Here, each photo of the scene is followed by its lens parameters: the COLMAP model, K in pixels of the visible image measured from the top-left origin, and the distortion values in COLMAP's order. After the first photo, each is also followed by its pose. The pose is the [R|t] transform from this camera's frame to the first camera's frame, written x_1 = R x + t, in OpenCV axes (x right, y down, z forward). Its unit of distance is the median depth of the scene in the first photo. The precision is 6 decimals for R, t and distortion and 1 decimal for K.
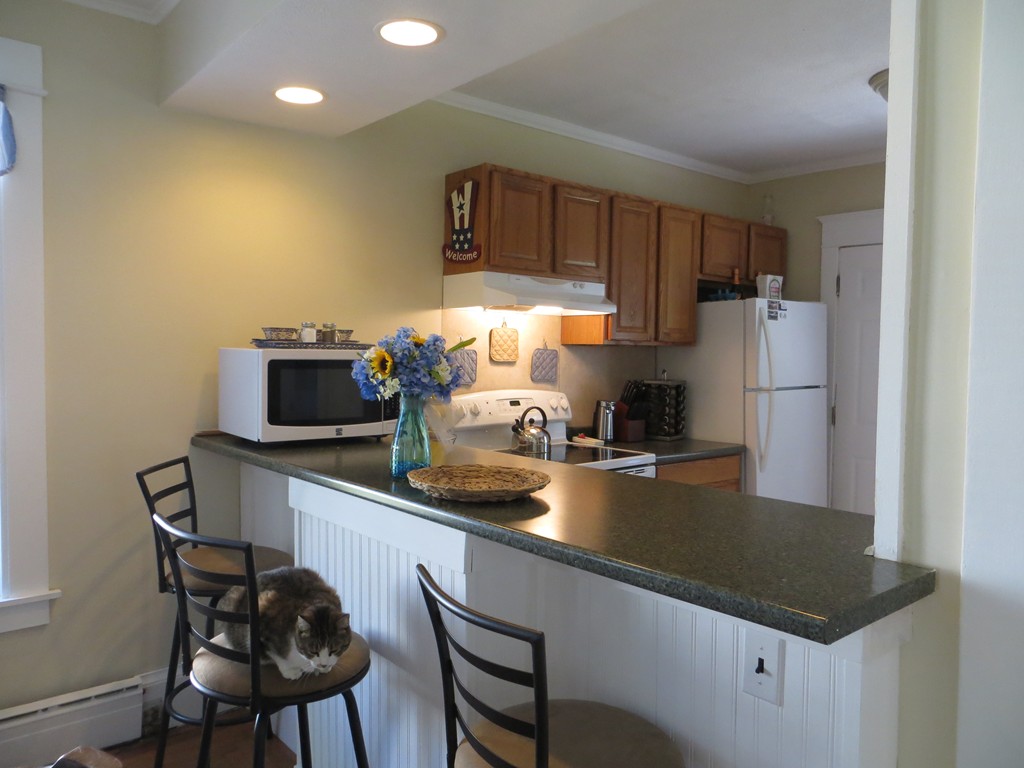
lens RADIAL K [[769.8, 0, 510.2], [0, 769.8, 383.3], [0, 0, 1]] dist [-0.018849, 0.012393]
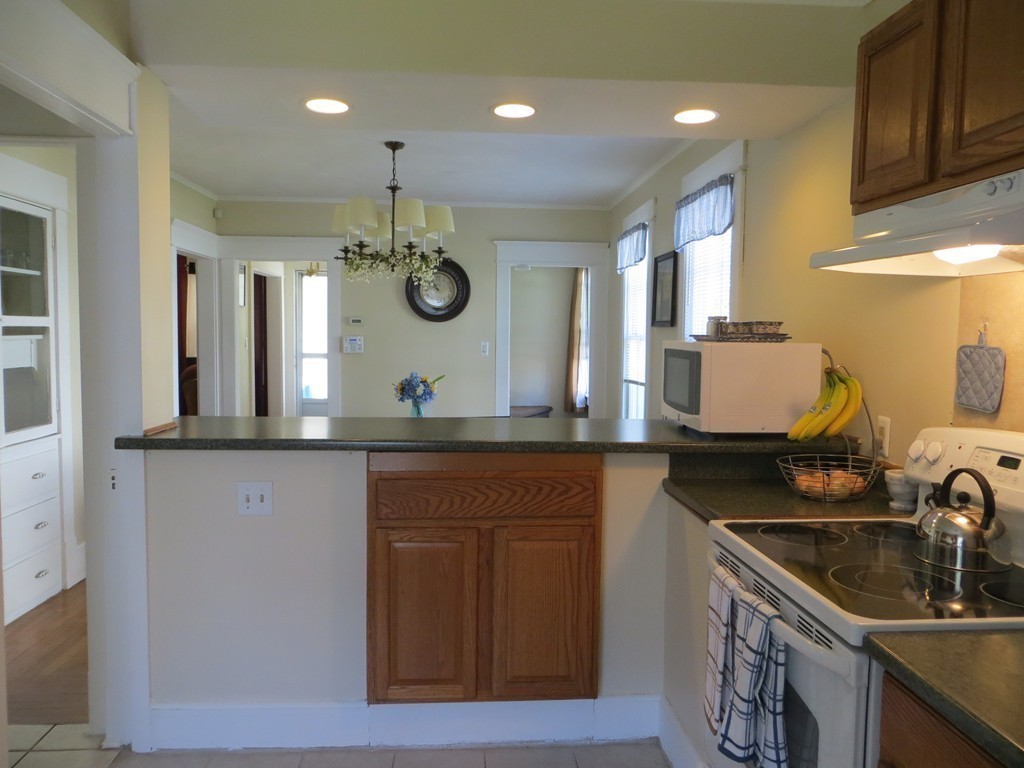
lens RADIAL K [[769.8, 0, 513.1], [0, 769.8, 381.7], [0, 0, 1]] dist [-0.018849, 0.012393]
pose [[-0.597083, 0.029203, -0.801648, 0.544244], [-0.059723, 0.994945, 0.080727, -0.041479], [0.799953, 0.096077, -0.592321, 1.010356]]
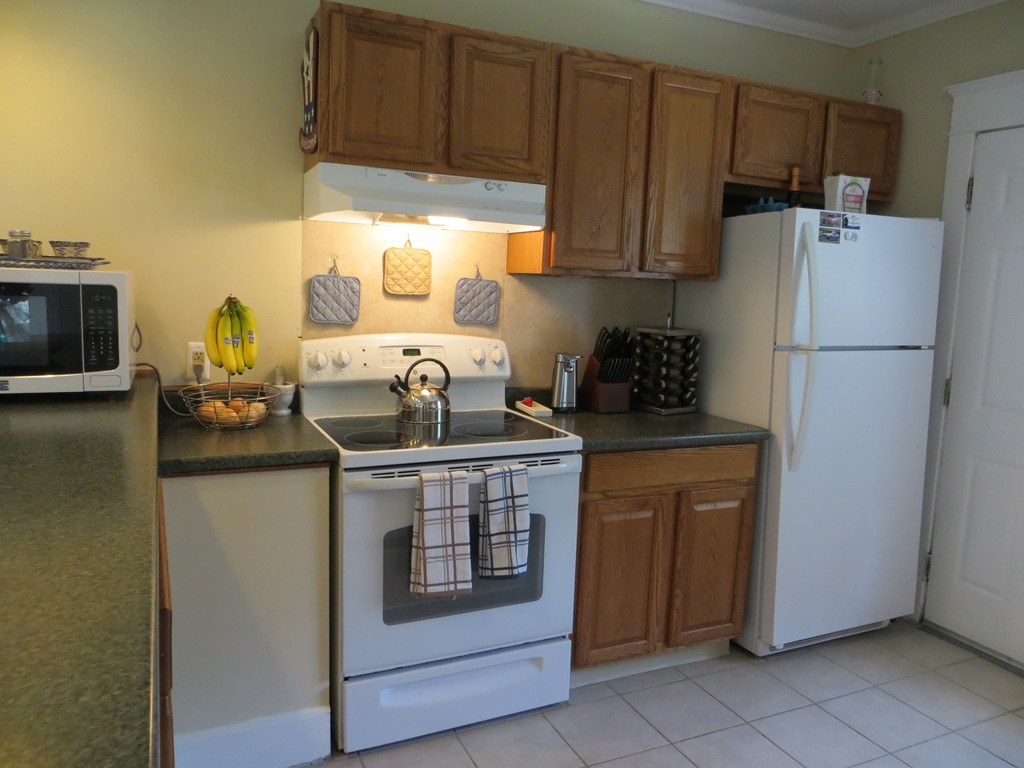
lens RADIAL K [[769.8, 0, 512.5], [0, 769.8, 384.5], [0, 0, 1]] dist [-0.018849, 0.012393]
pose [[0.962431, 0.057913, -0.265279, 0.287625], [-0.035916, 0.995558, 0.087036, -0.010532], [0.269141, -0.074238, 0.960235, 0.318133]]
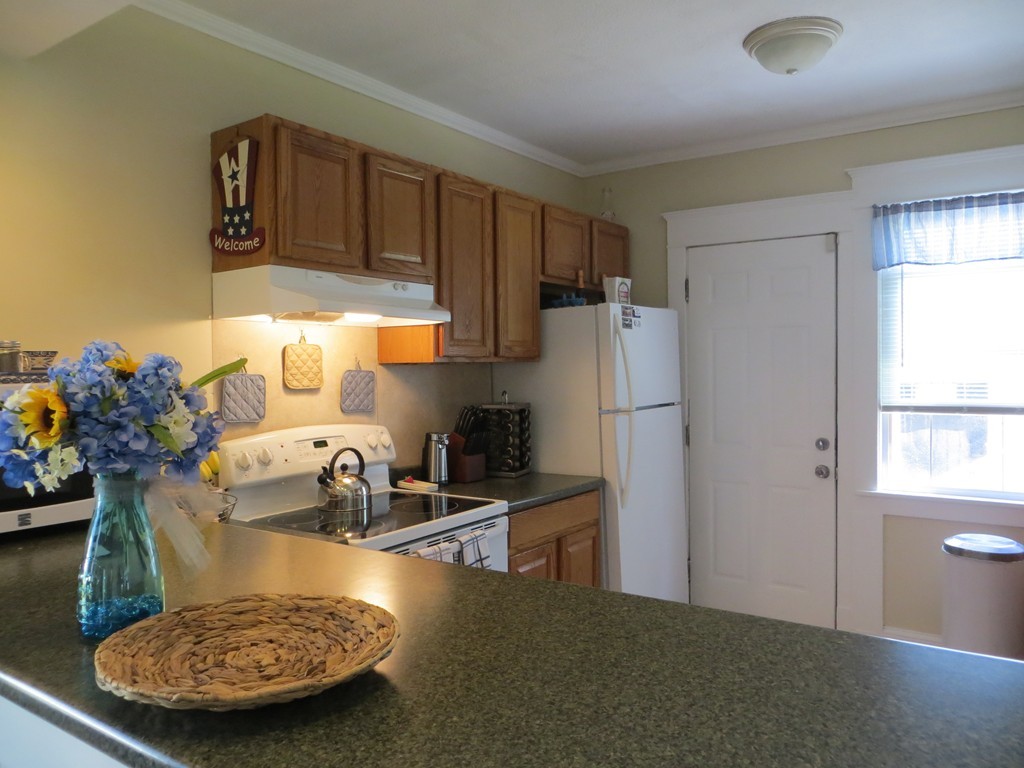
lens RADIAL K [[769.8, 0, 509.8], [0, 769.8, 385.3], [0, 0, 1]] dist [-0.018849, 0.012393]
pose [[0.968127, -0.033141, 0.248257, 0.000492], [0.037882, 0.999179, -0.014344, -0.013383], [-0.247578, 0.023291, 0.968588, 0.224559]]
